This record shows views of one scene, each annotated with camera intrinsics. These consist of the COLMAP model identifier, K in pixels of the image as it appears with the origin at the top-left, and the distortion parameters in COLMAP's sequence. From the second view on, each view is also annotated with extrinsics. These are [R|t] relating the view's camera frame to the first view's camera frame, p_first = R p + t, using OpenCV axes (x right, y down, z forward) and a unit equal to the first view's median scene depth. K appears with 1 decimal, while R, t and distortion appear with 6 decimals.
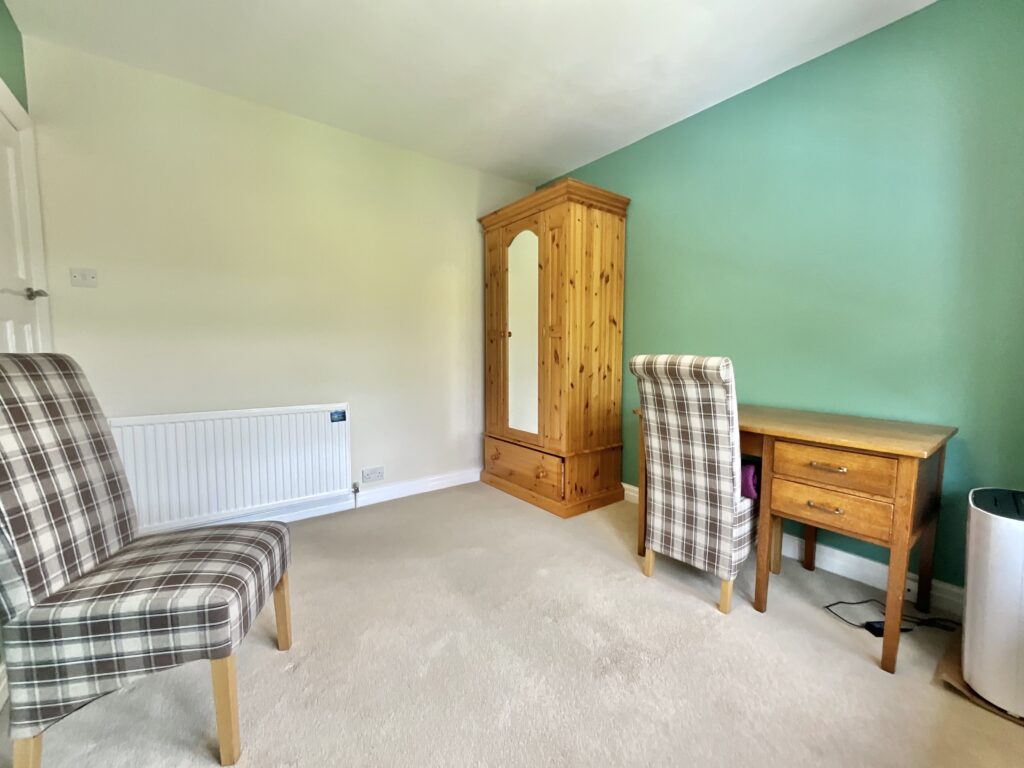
lens RADIAL K [[420.5, 0, 517.3], [0, 420.5, 387.8], [0, 0, 1]] dist [-0.000349, 0.000412]
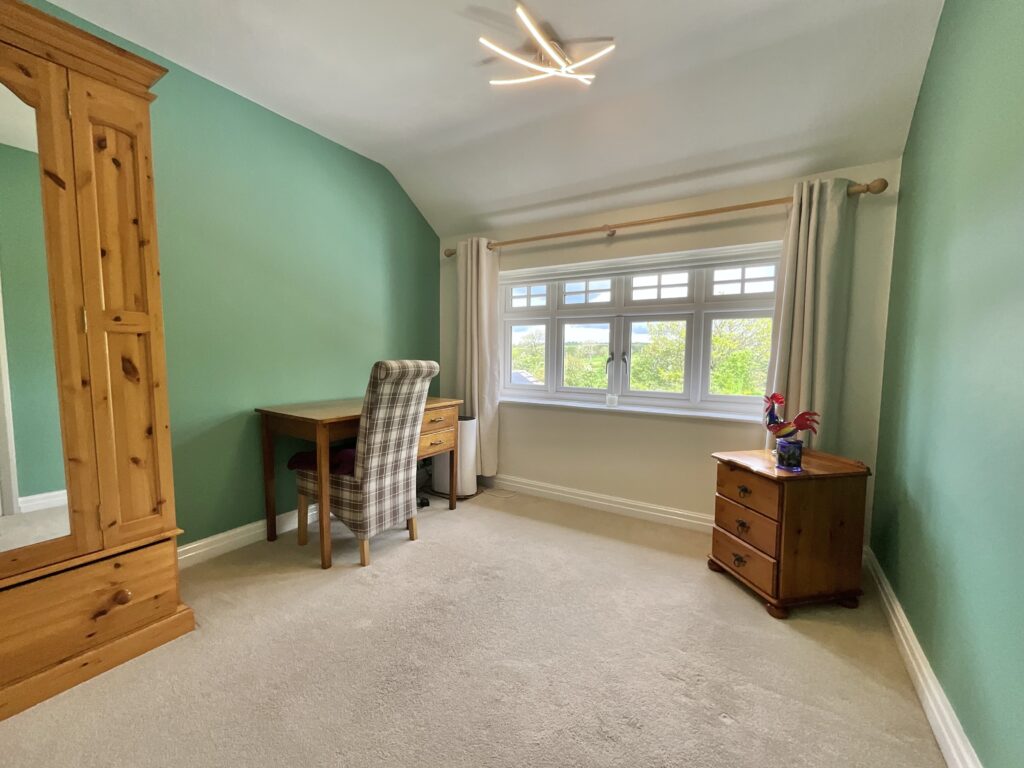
lens RADIAL K [[420.5, 0, 515.8], [0, 420.5, 383.2], [0, 0, 1]] dist [-0.000349, 0.000412]
pose [[-0.353485, -0.075016, 0.932427, -0.602908], [0.073143, 0.991511, 0.107498, -0.078569], [-0.932576, 0.106199, -0.344997, 0.731829]]
